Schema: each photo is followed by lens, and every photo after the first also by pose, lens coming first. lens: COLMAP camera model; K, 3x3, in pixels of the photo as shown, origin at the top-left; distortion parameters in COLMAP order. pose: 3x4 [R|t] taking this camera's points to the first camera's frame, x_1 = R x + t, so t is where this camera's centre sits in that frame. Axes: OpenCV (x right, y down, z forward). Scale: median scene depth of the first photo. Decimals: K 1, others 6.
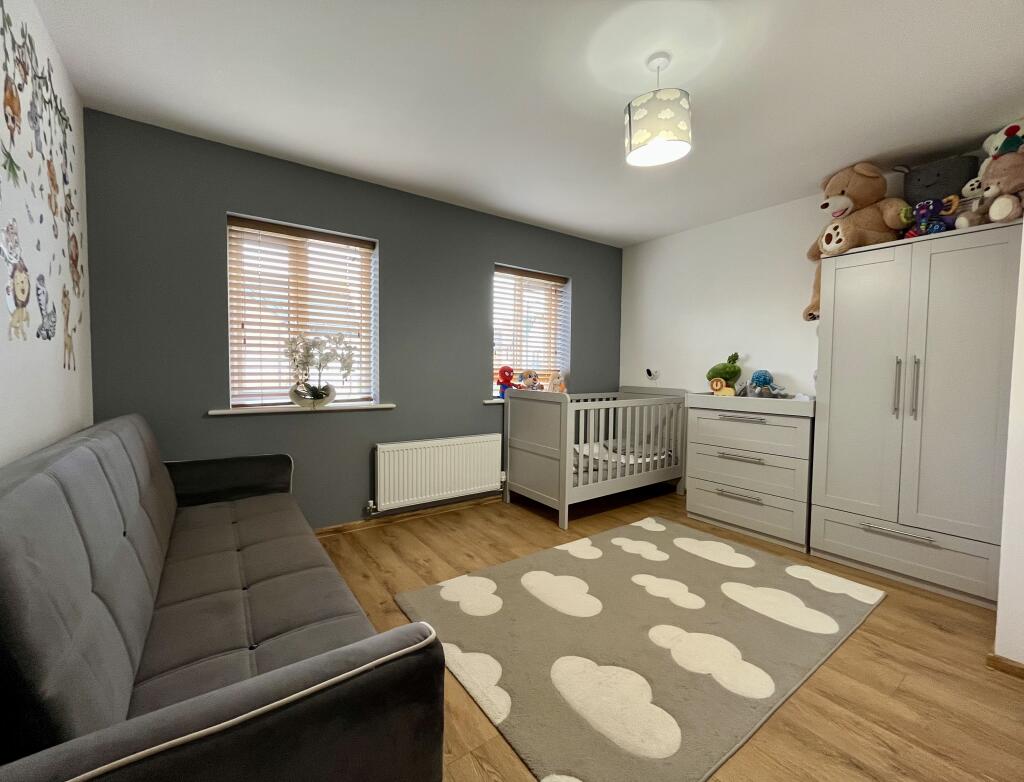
lens RADIAL K [[424.8, 0, 516.0], [0, 424.8, 390.3], [0, 0, 1]] dist [-0.000137, 0.000170]
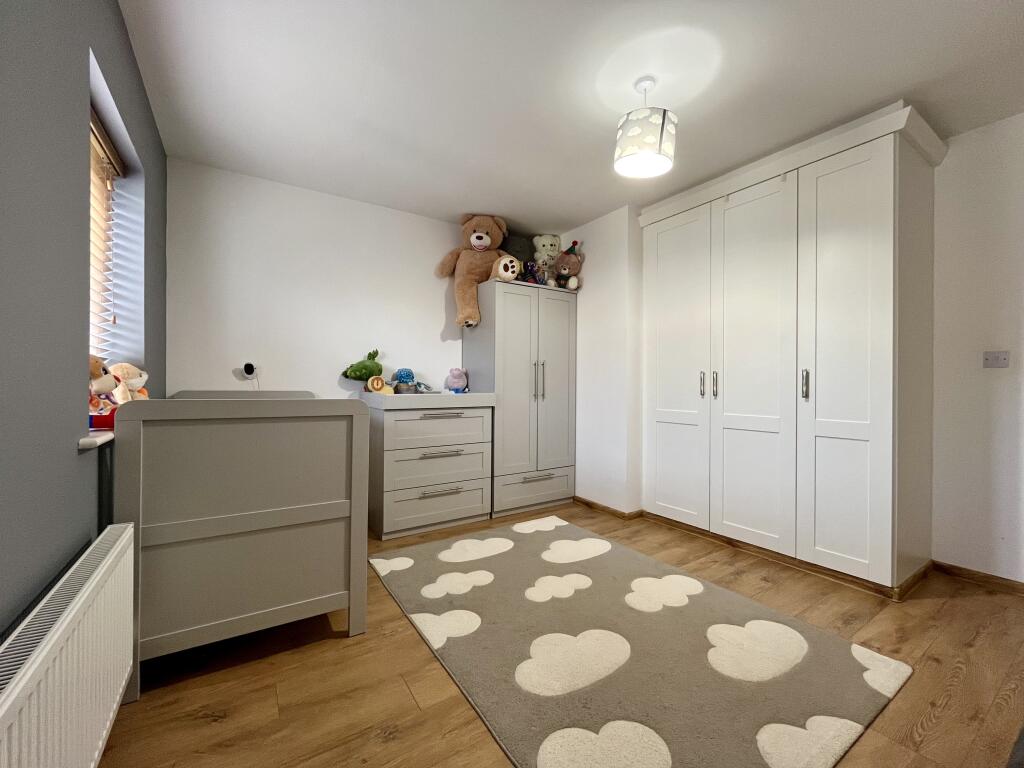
lens RADIAL K [[418.2, 0, 514.2], [0, 418.2, 383.3], [0, 0, 1]] dist [-0.005770, 0.000830]
pose [[0.053354, -0.011641, 0.998508, -0.519463], [0.041966, 0.999075, 0.009405, -0.013106], [-0.997693, 0.041402, 0.053794, 0.875953]]
